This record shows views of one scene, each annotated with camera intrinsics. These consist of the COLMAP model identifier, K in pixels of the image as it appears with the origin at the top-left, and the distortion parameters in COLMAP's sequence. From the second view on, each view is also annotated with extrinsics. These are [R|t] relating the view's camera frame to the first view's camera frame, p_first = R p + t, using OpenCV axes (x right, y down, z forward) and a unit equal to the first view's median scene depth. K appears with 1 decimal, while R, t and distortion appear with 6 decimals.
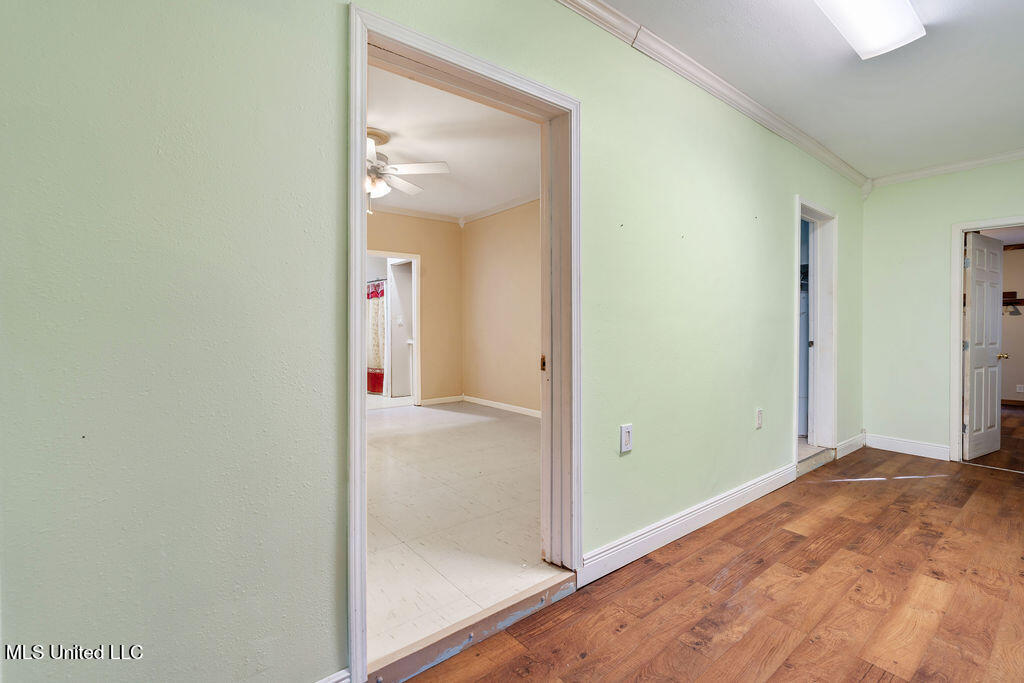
lens RADIAL K [[463.3, 0, 507.7], [0, 463.3, 333.6], [0, 0, 1]] dist [-0.010978, 0.000175]
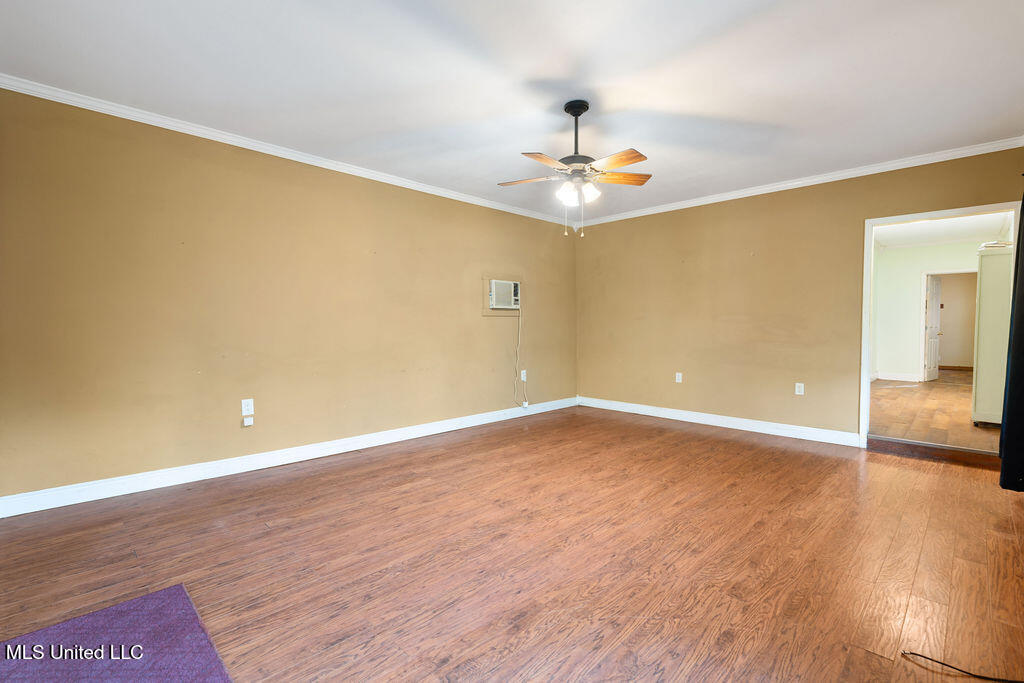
lens RADIAL K [[463.3, 0, 513.6], [0, 463.3, 341.5], [0, 0, 1]] dist [-0.010978, 0.000175]
pose [[0.996214, -0.008292, 0.086542, -1.083462], [0.006149, 0.999669, 0.024991, 0.023473], [-0.086721, -0.024364, 0.995935, -0.949566]]
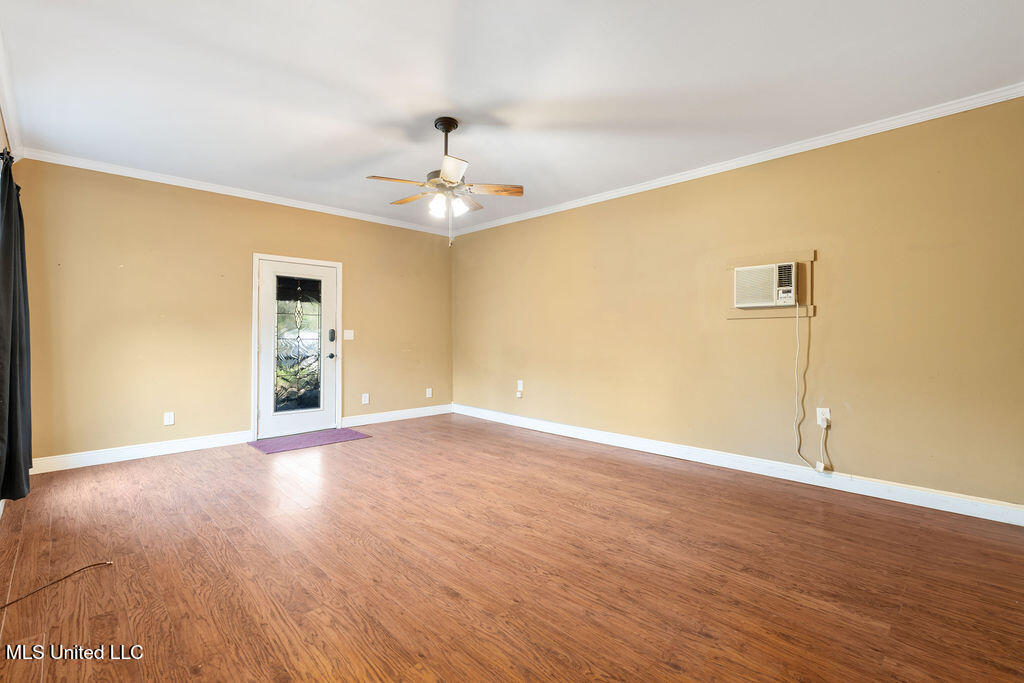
lens RADIAL K [[463.3, 0, 507.8], [0, 463.3, 335.7], [0, 0, 1]] dist [-0.010978, 0.000175]
pose [[0.071551, -0.002074, -0.997435, 1.401941], [-0.007654, 0.999967, -0.002628, 0.023567], [0.997408, 0.007823, 0.071533, 1.116126]]
